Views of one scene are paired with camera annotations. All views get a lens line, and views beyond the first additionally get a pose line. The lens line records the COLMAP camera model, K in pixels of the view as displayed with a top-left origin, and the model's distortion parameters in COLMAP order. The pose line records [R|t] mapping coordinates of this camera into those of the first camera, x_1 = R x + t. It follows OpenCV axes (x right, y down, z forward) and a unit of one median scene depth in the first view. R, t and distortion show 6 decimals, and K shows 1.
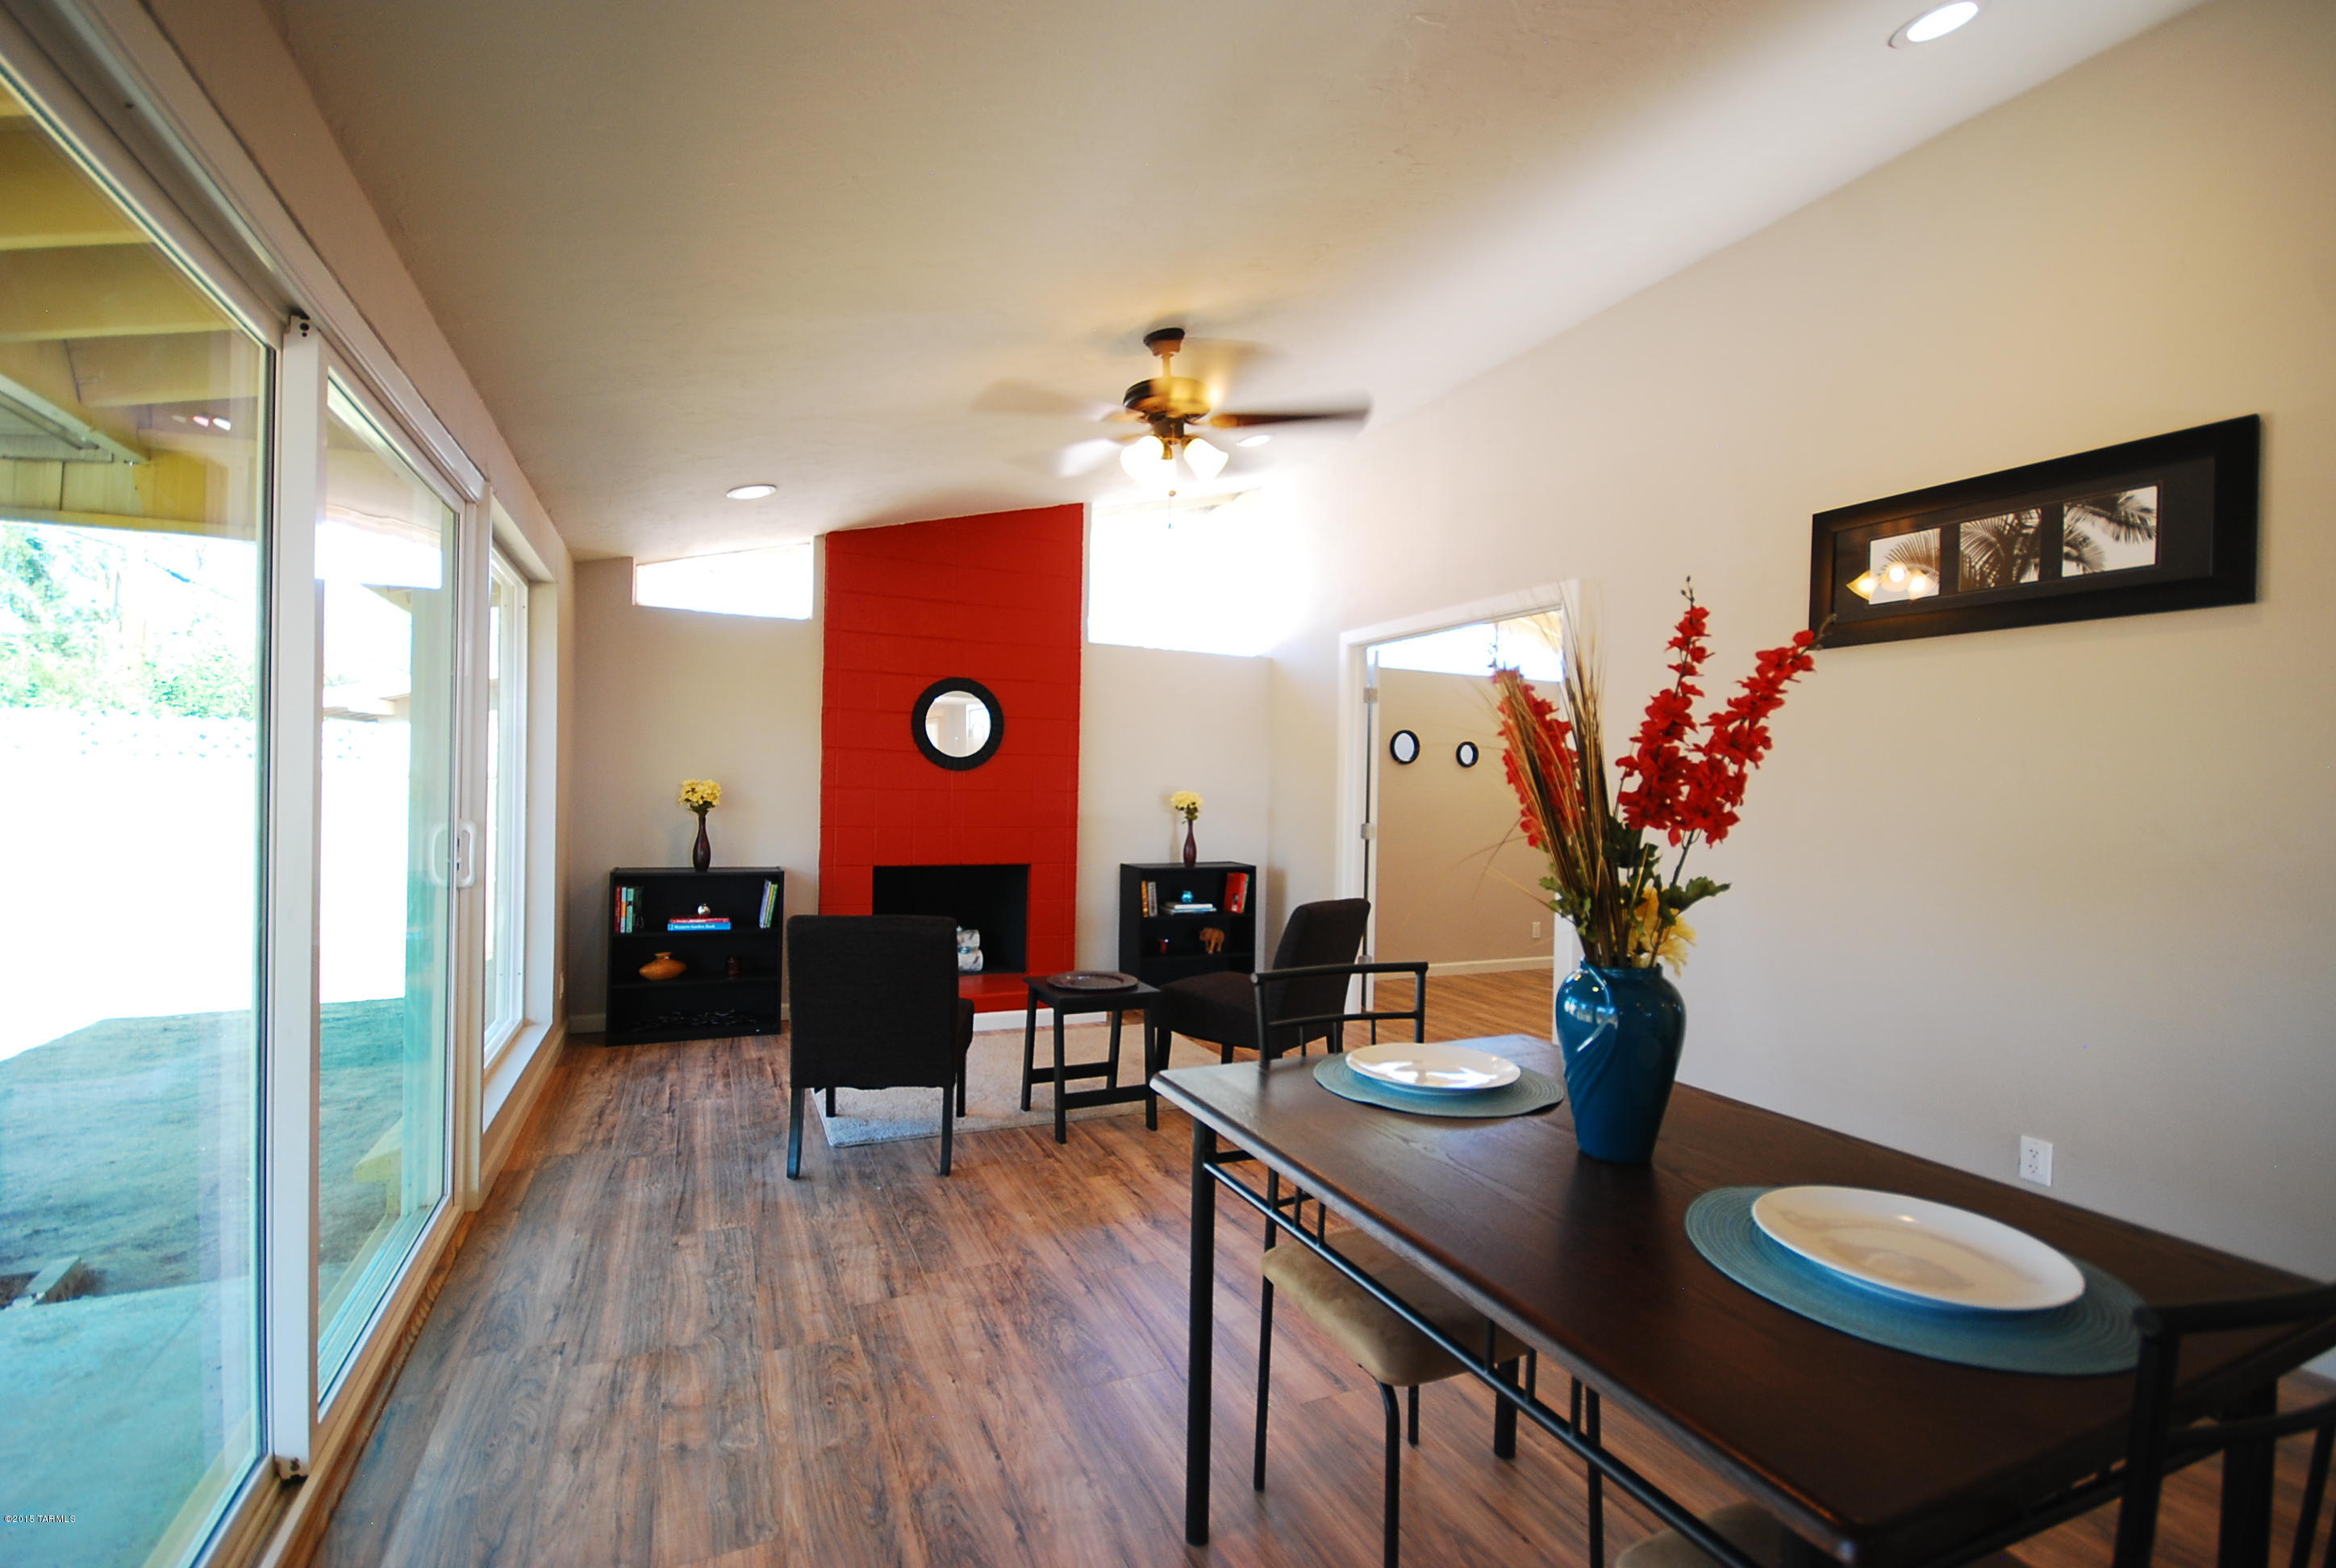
lens RADIAL K [[1031.2, 0, 1157.0], [0, 1031.2, 793.8], [0, 0, 1]] dist [0.003945, -0.008829]
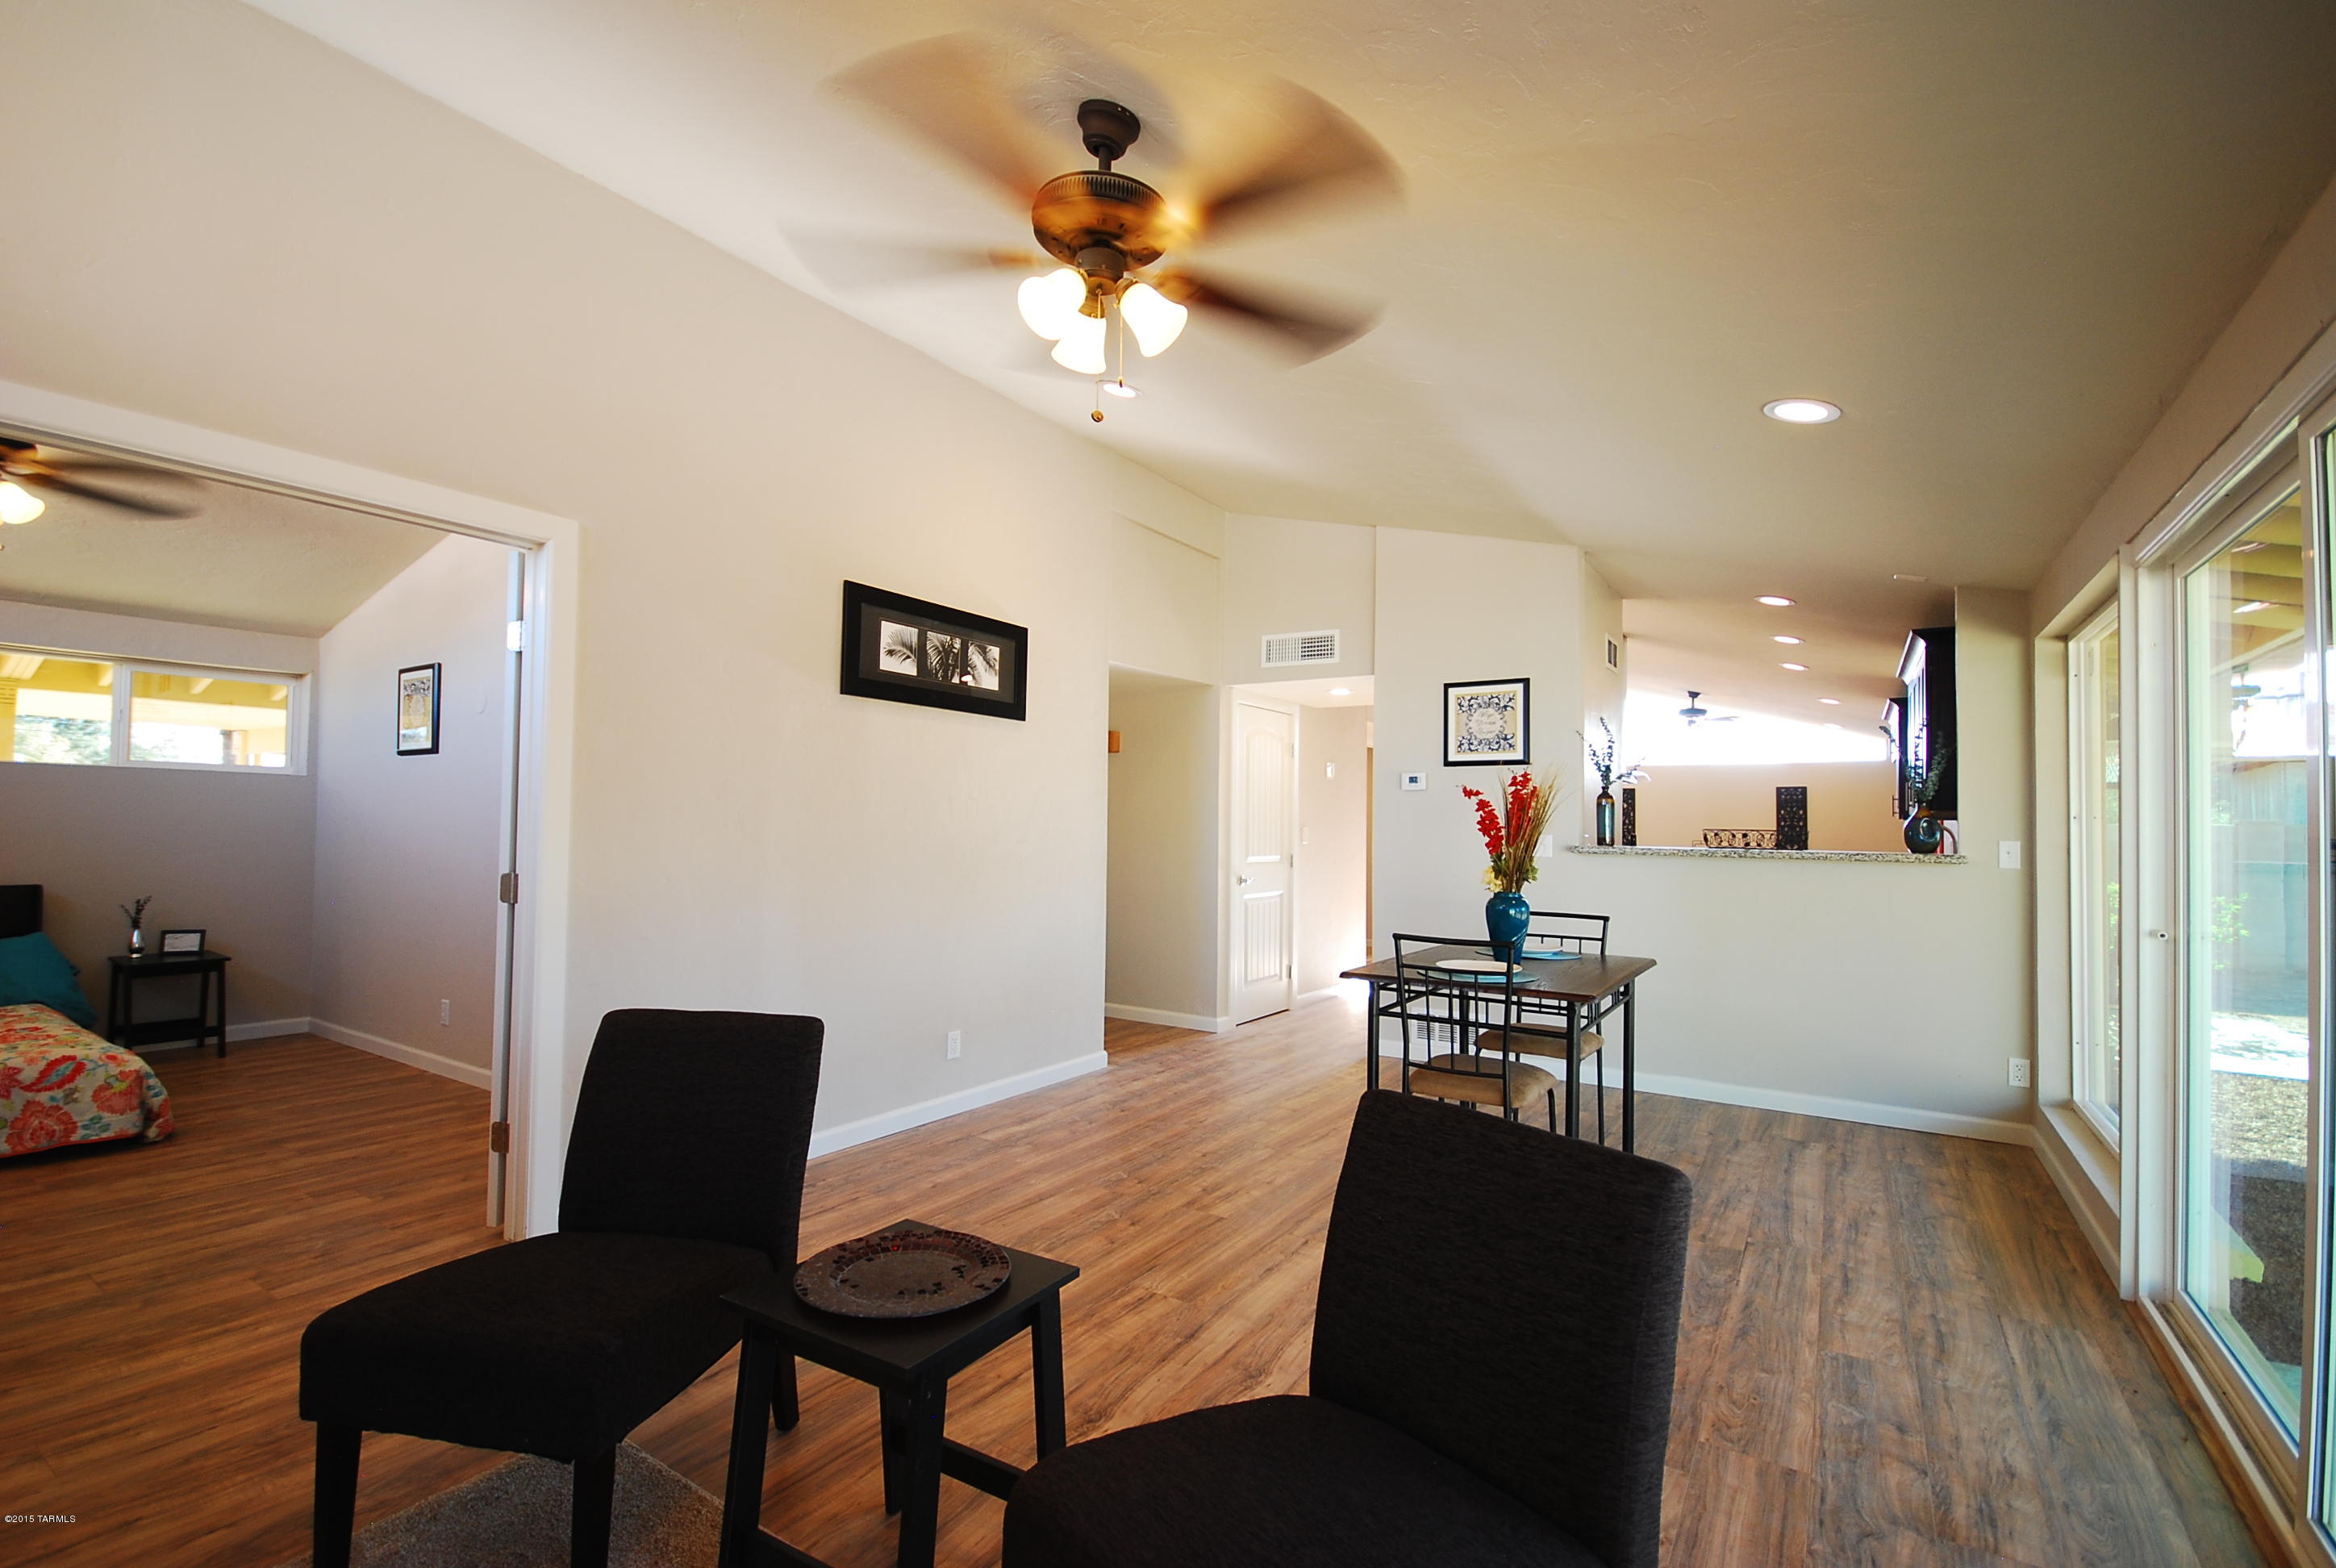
lens RADIAL K [[1031.2, 0, 1164.3], [0, 1031.2, 793.6], [0, 0, 1]] dist [0.003945, -0.008829]
pose [[-0.539524, -0.003838, 0.841961, -0.652425], [-0.021119, 0.999737, -0.008975, -0.026767], [-0.841705, -0.022623, -0.539463, 1.547356]]
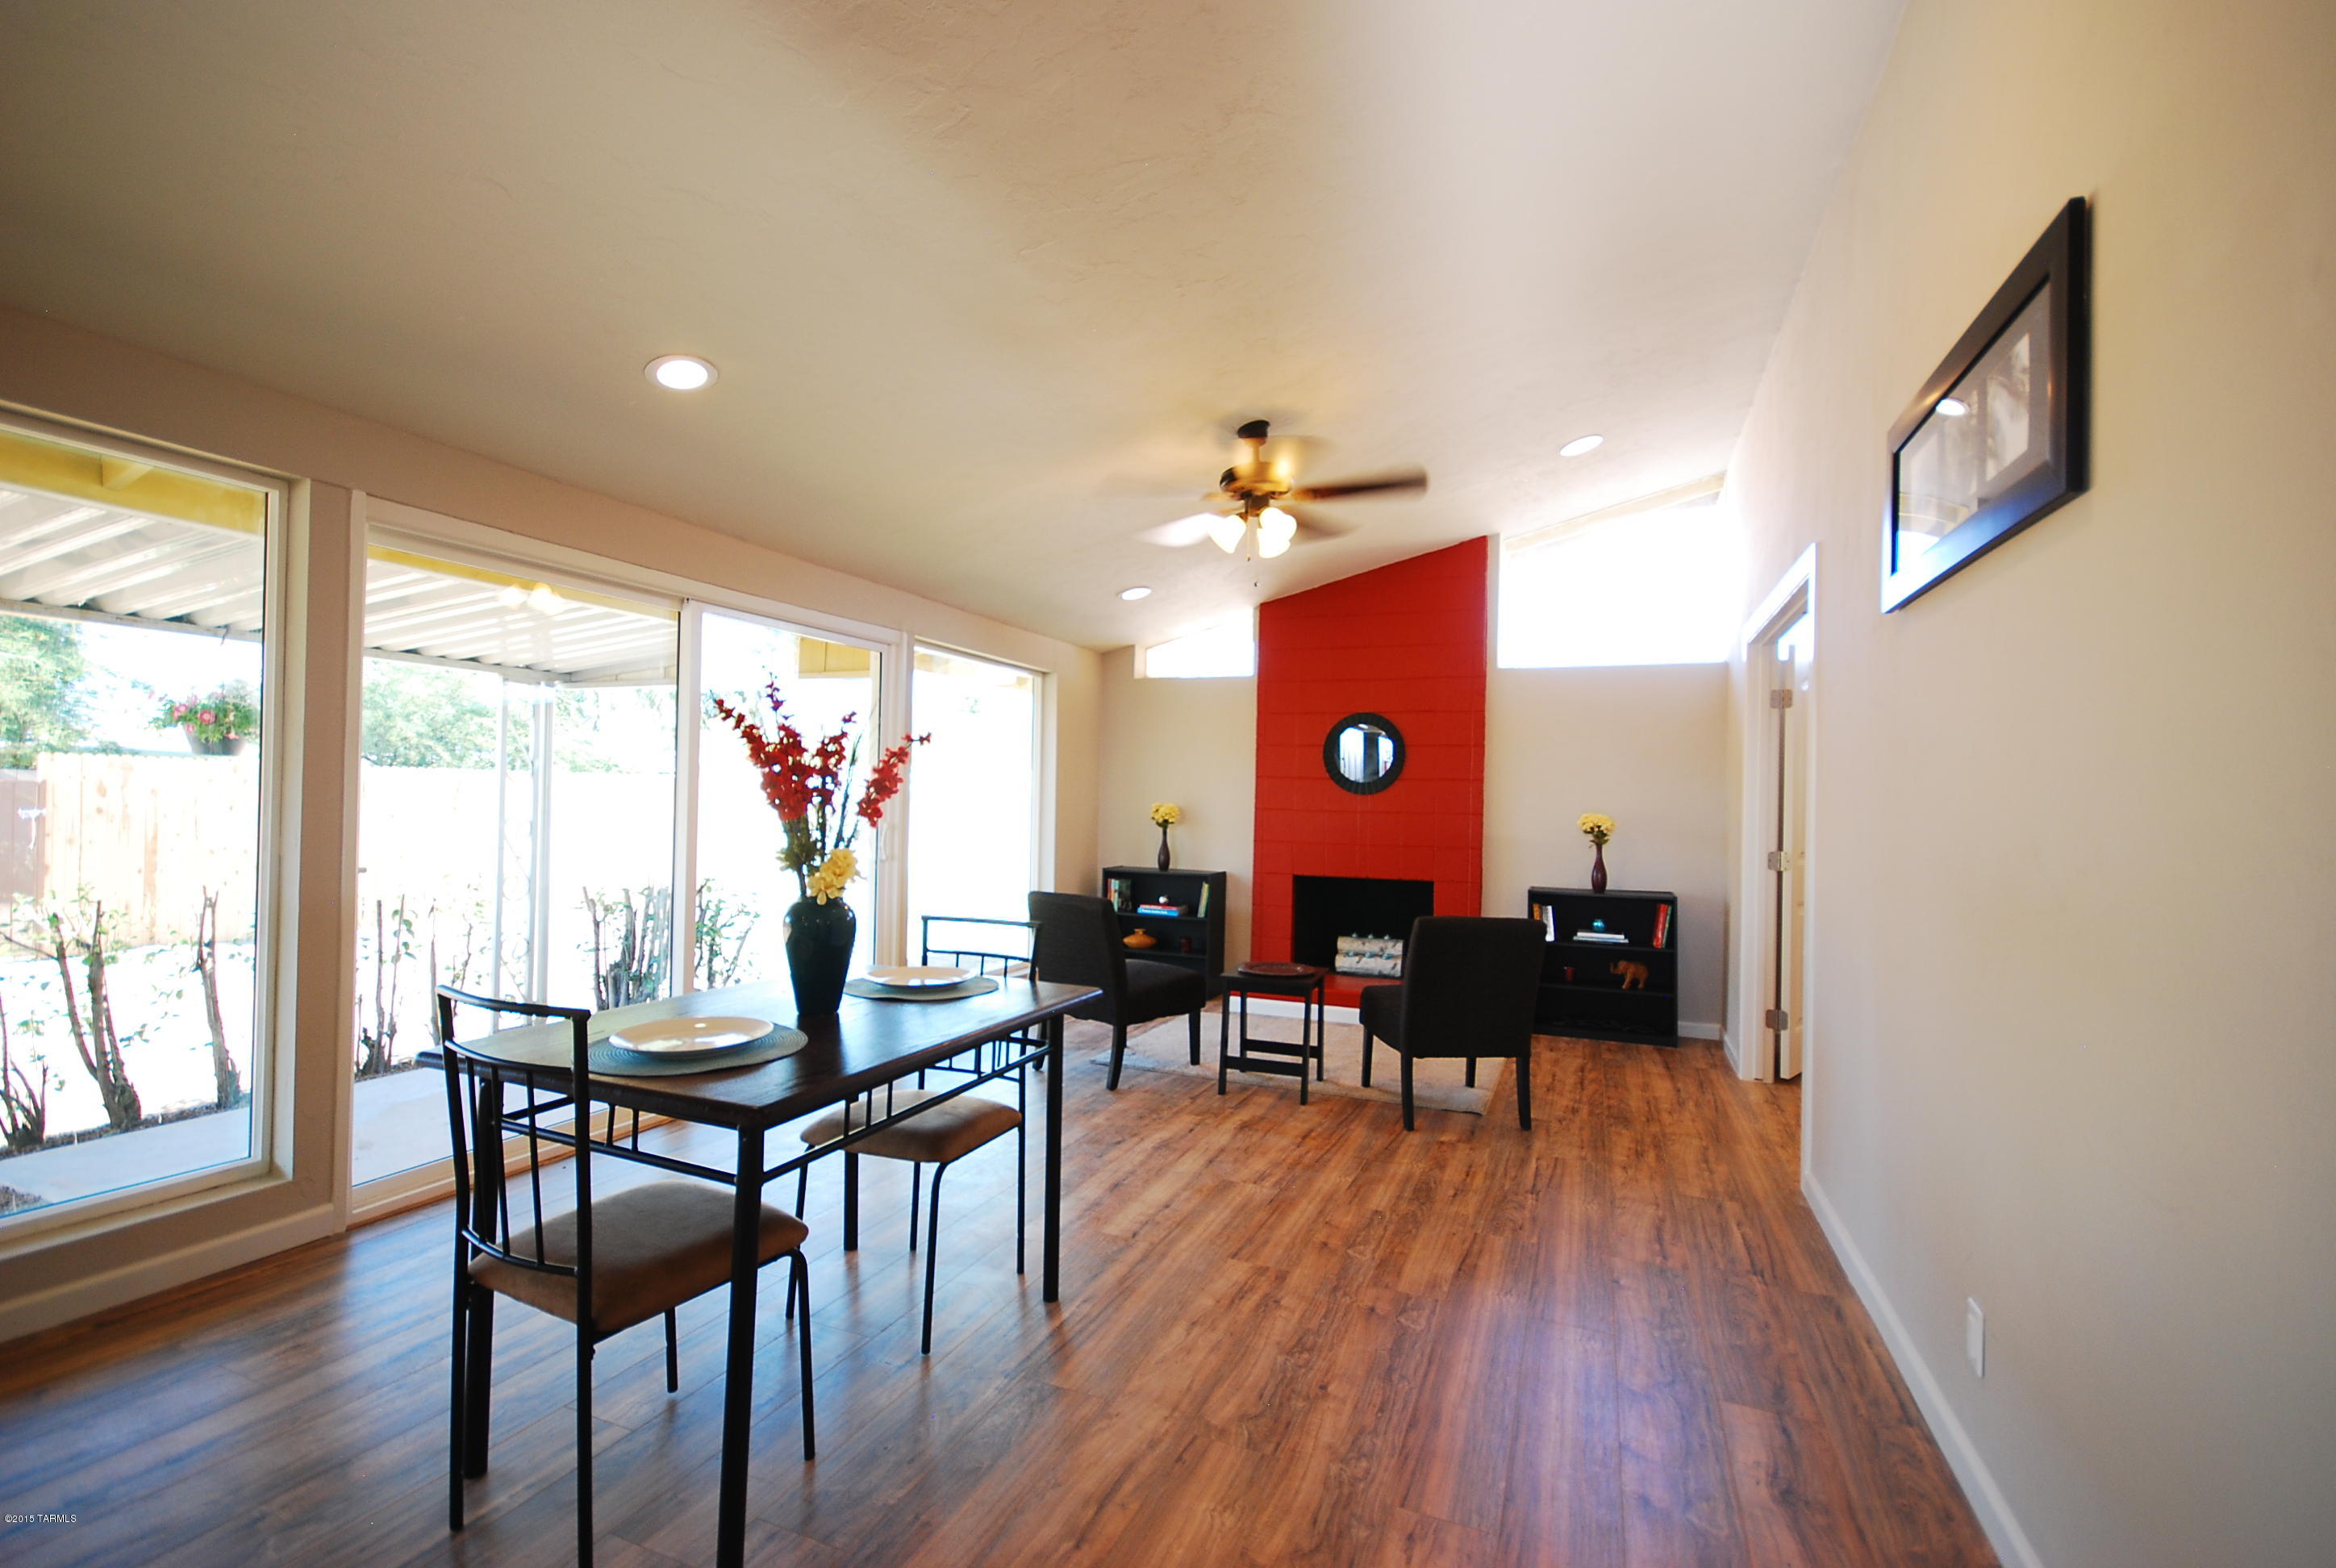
lens RADIAL K [[1031.2, 0, 1176.1], [0, 1031.2, 803.3], [0, 0, 1]] dist [0.003945, -0.008829]
pose [[0.697277, -0.006116, -0.716776, 0.950798], [-0.009876, 0.999787, -0.018138, 0.019279], [0.716734, 0.019726, 0.697068, 0.127594]]
